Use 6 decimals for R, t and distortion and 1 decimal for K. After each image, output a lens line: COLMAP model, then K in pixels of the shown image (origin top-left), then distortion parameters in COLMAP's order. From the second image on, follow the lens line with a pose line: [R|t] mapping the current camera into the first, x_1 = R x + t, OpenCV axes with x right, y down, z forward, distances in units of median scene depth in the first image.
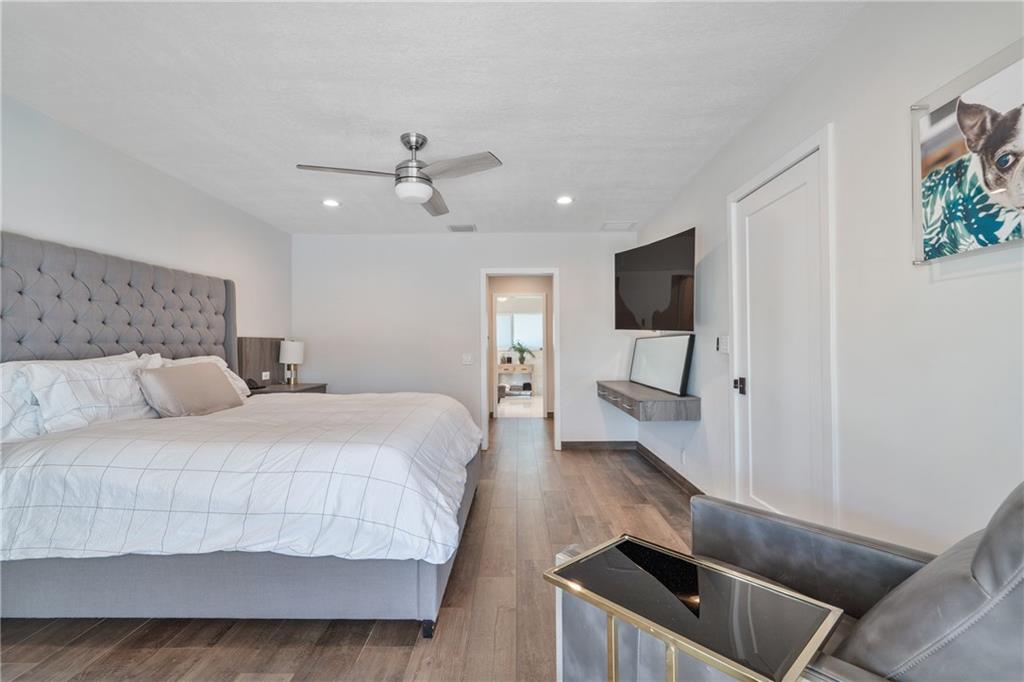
lens RADIAL K [[463.9, 0, 515.2], [0, 463.9, 337.8], [0, 0, 1]] dist [0.001091, 0.000186]
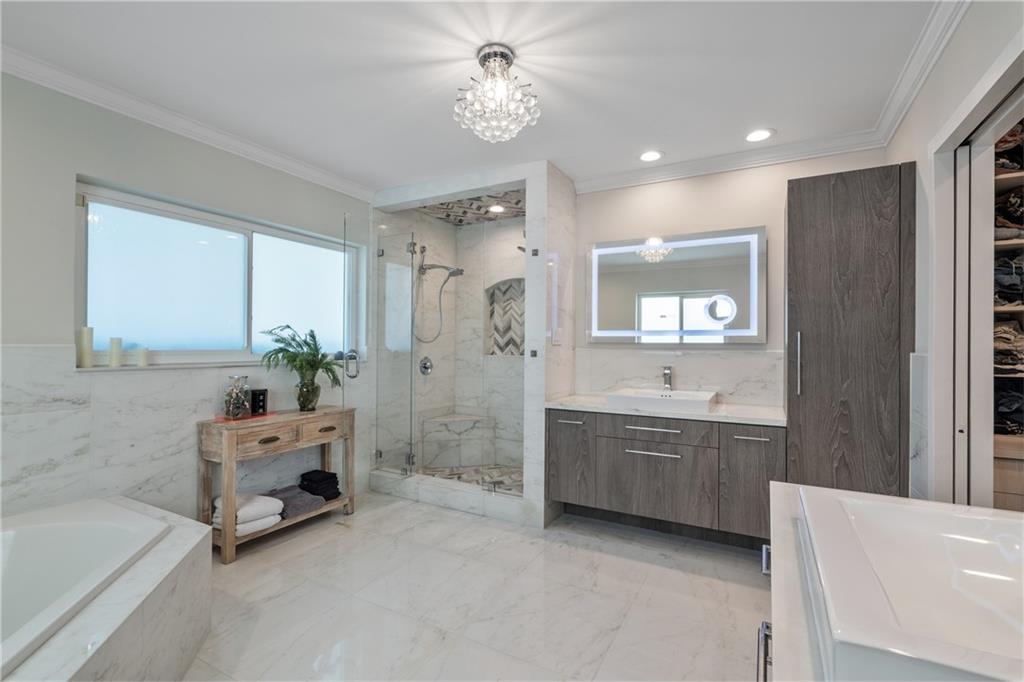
lens RADIAL K [[474.8, 0, 506.2], [0, 474.8, 345.1], [0, 0, 1]] dist [-0.002192, 0.000212]
pose [[0.486716, 0.008924, 0.873515, -0.178400], [-0.020171, 0.999796, 0.001025, 0.013632], [-0.873328, -0.018118, 0.486796, 0.754304]]
